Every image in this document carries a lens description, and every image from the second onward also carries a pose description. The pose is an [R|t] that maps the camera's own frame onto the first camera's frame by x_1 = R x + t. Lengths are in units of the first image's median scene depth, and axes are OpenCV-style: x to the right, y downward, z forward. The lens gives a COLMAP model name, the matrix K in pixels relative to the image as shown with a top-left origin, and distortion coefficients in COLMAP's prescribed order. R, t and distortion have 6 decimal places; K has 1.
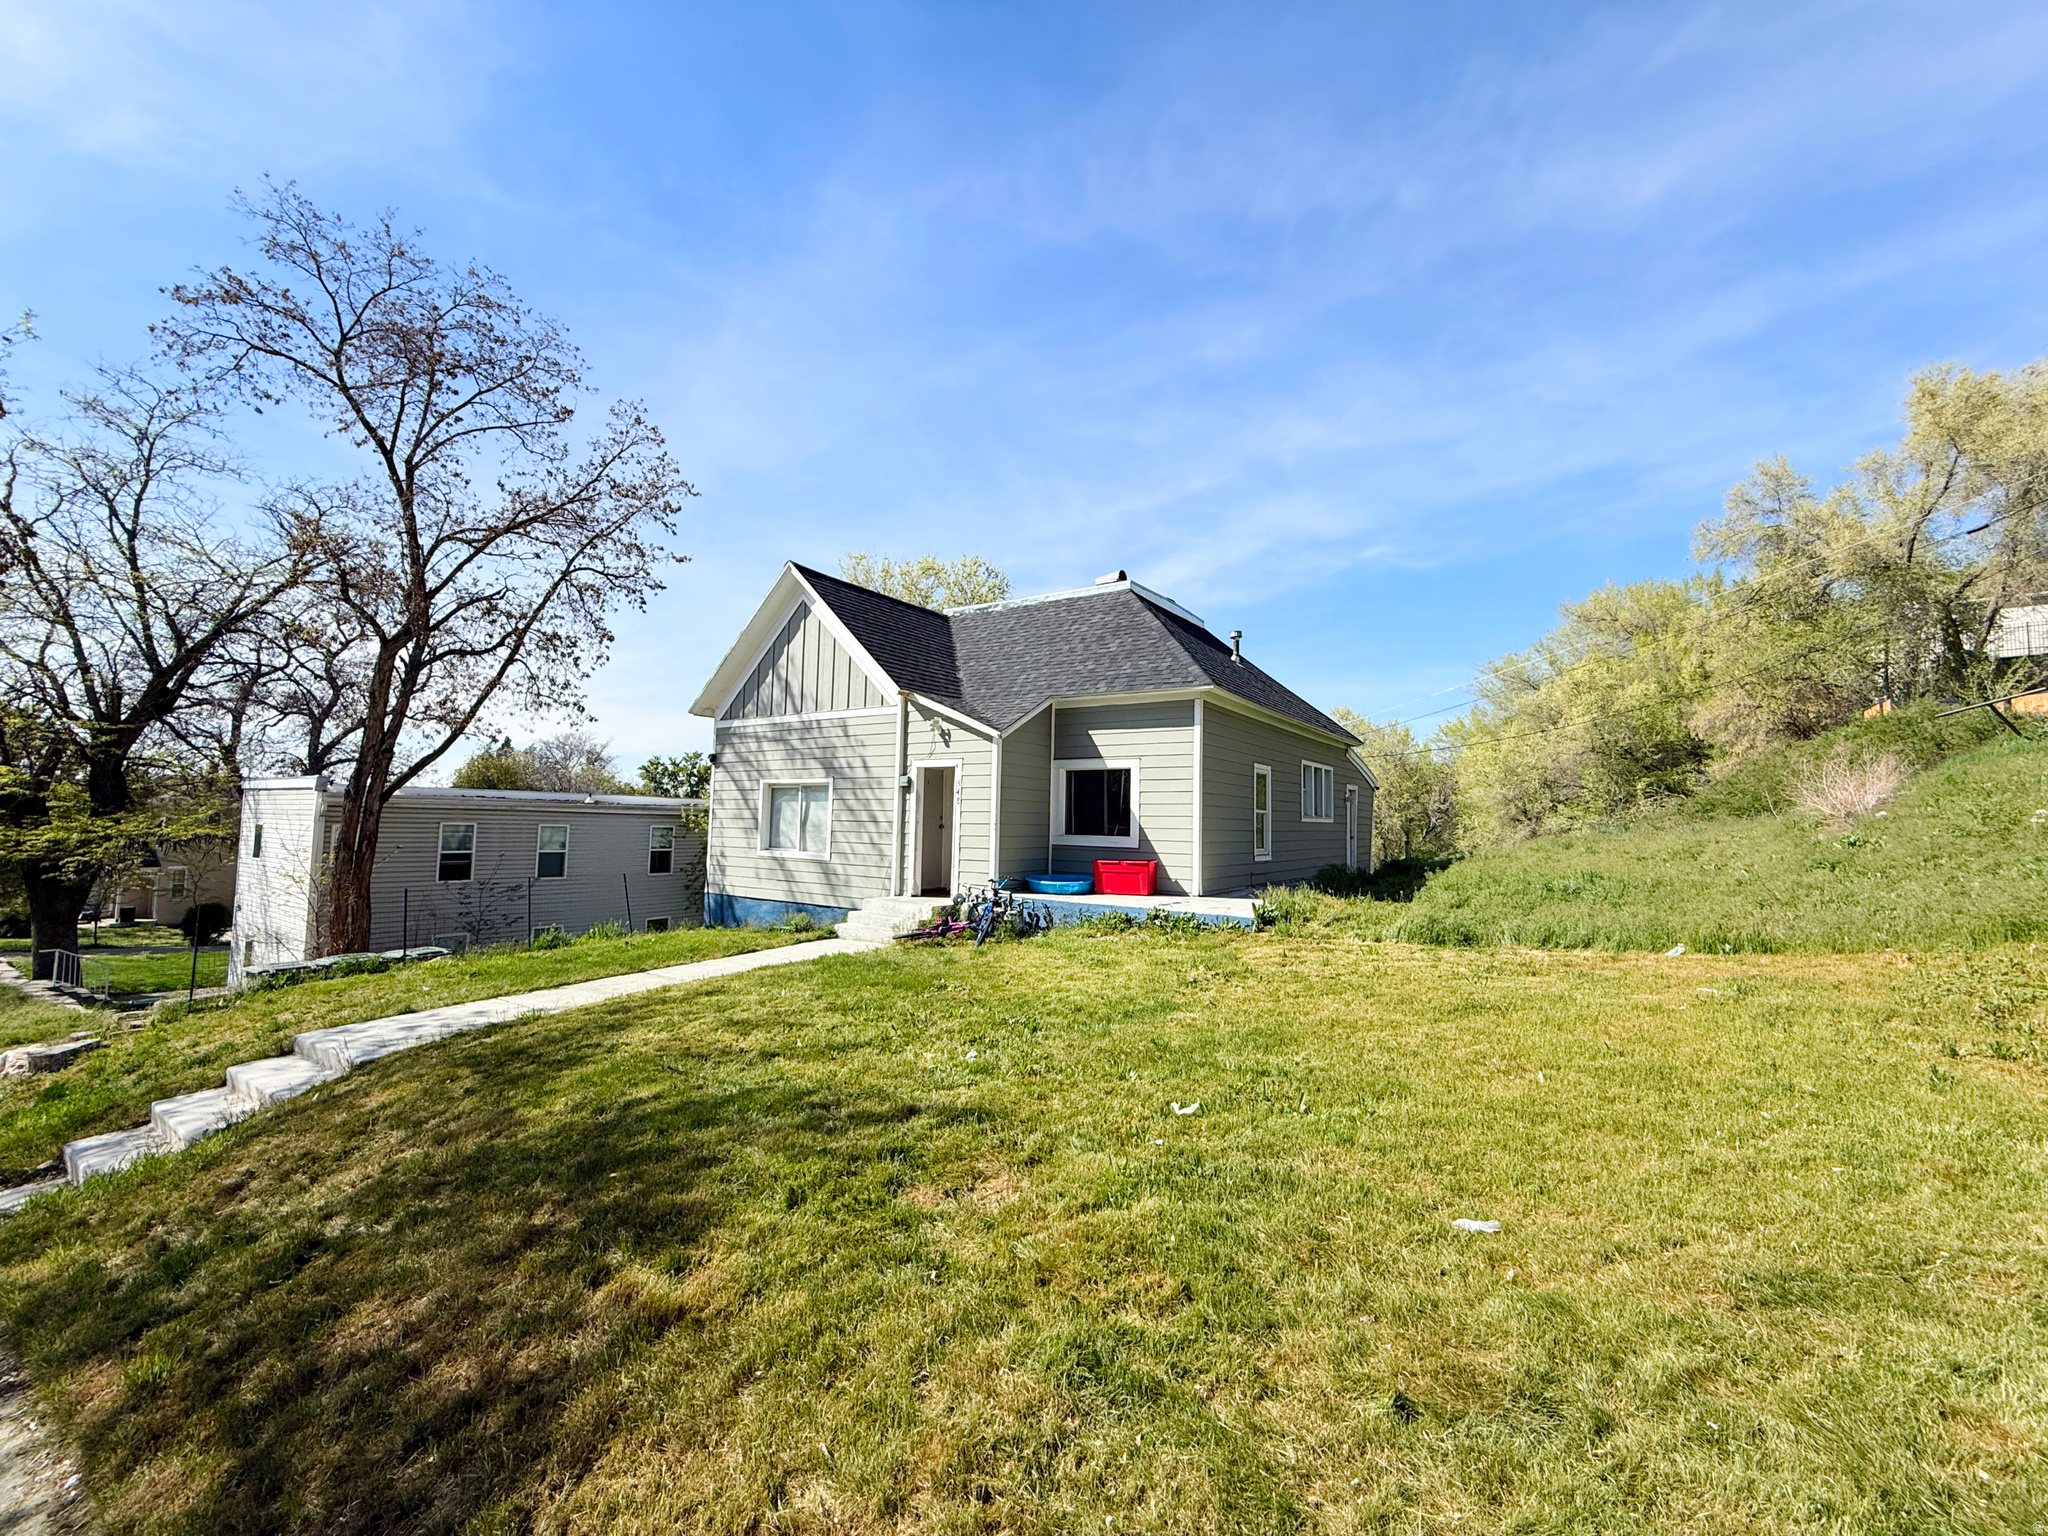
lens RADIAL K [[811.5, 0, 1020.4], [0, 811.5, 768.0], [0, 0, 1]] dist [0.000920, 0.000063]
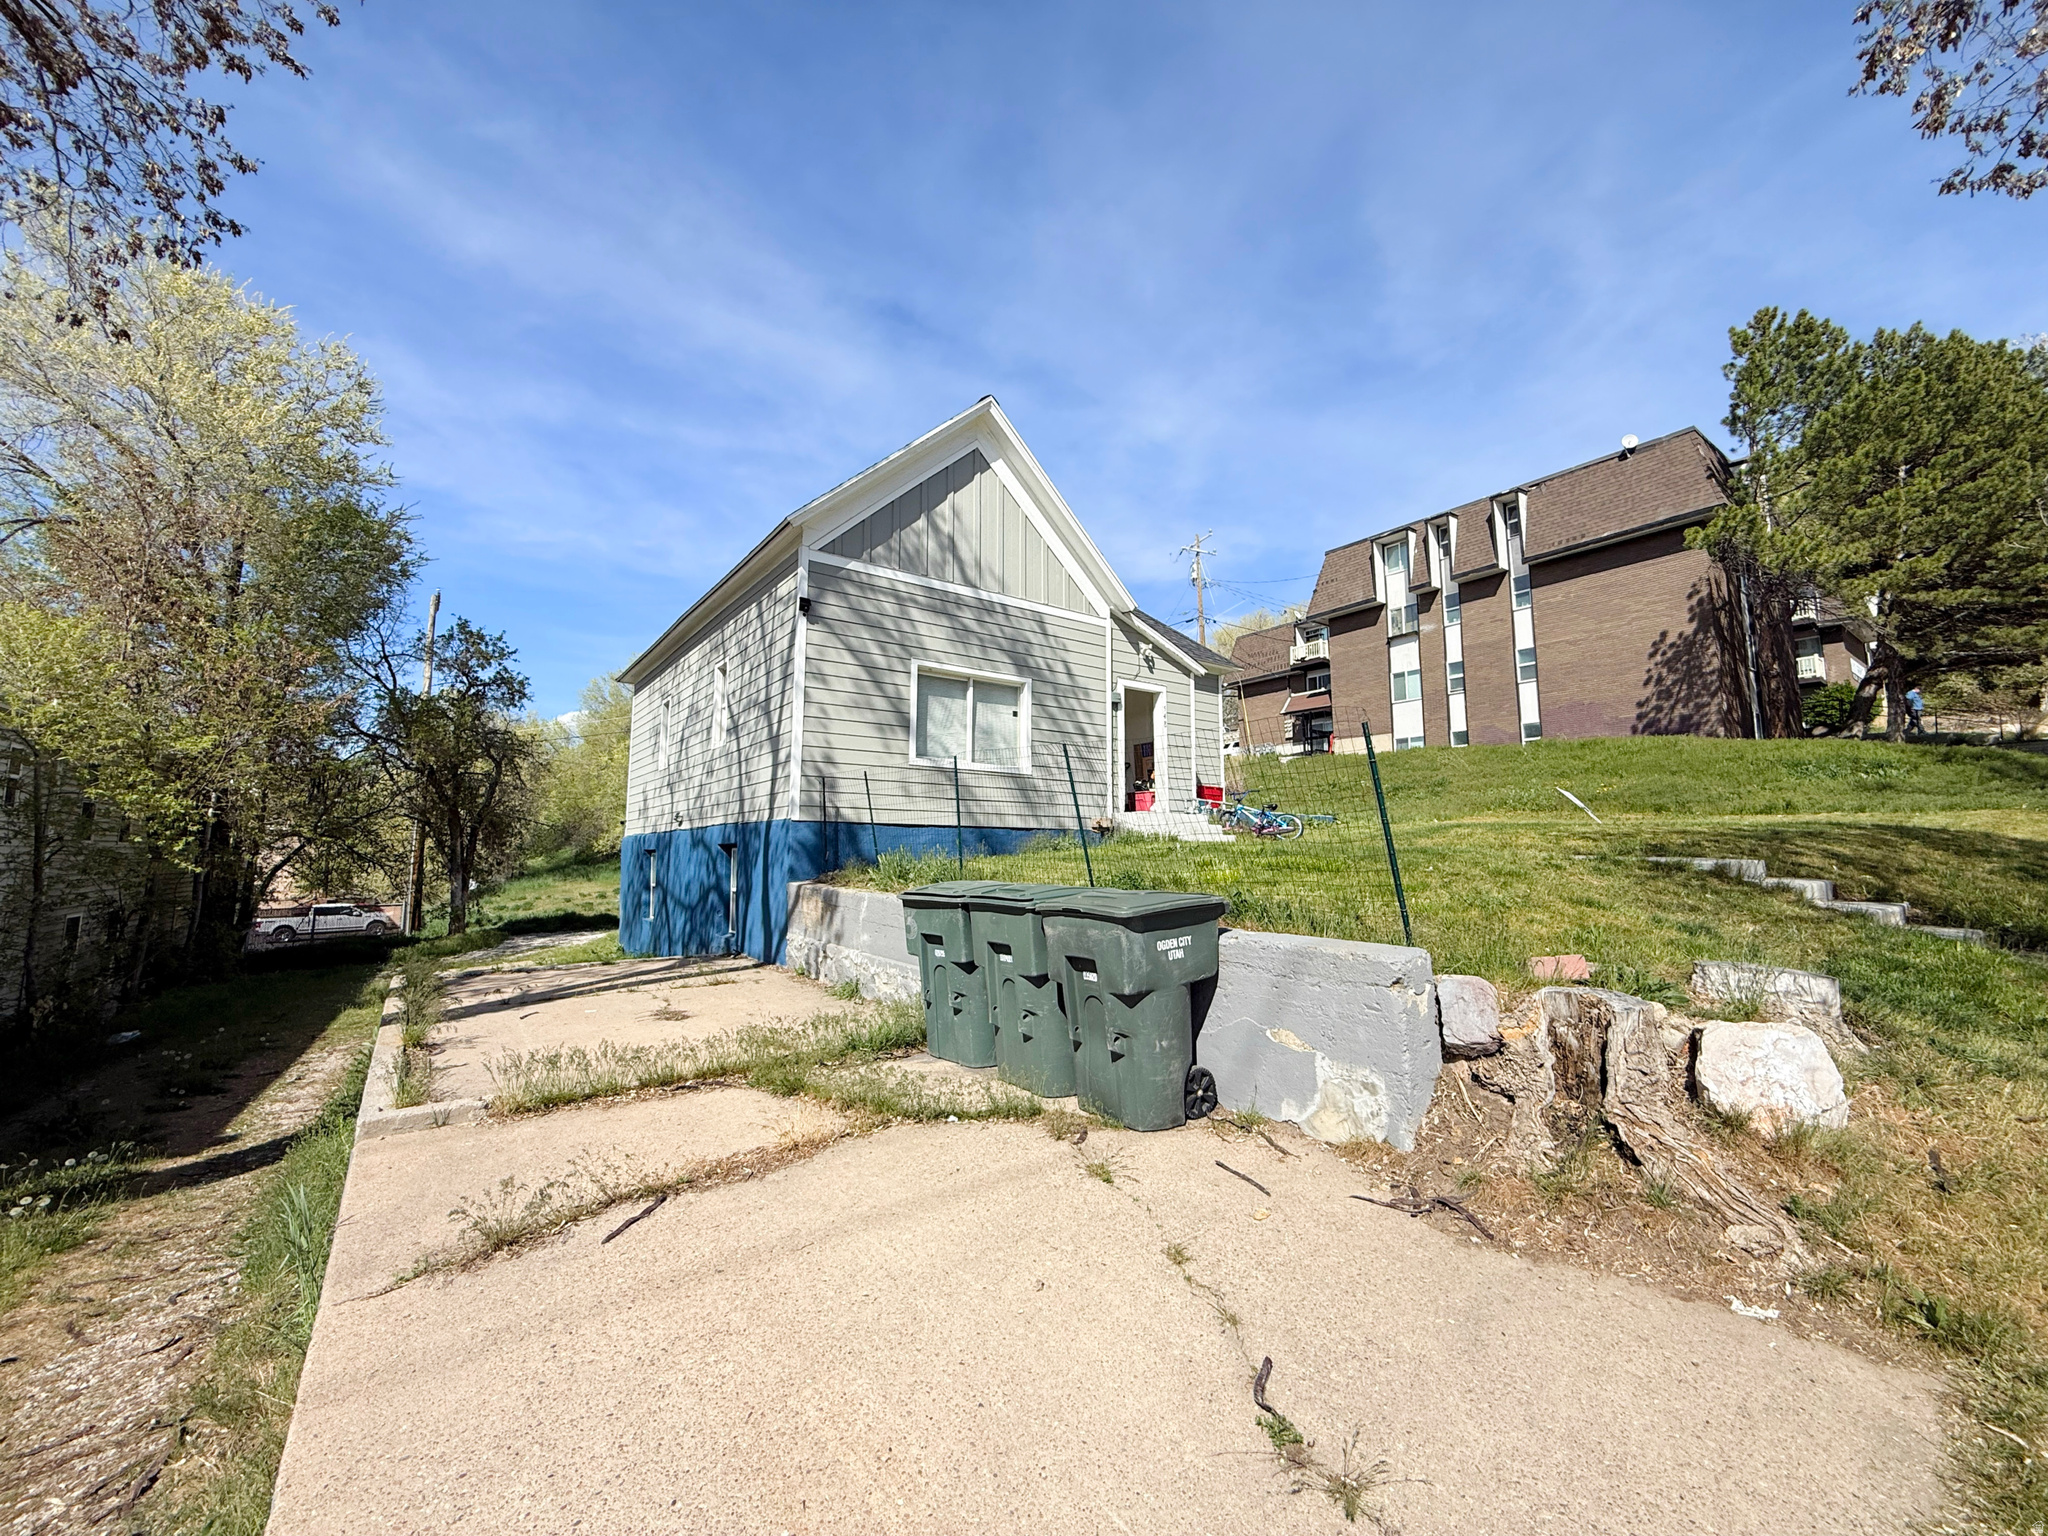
lens RADIAL K [[811.5, 0, 1023.5], [0, 811.5, 766.3], [0, 0, 1]] dist [0.000920, 0.000063]
pose [[0.326399, 0.088263, 0.941102, -0.937334], [-0.061982, 0.995487, -0.071866, 0.151272], [-0.943198, -0.034874, 0.330397, 0.660991]]
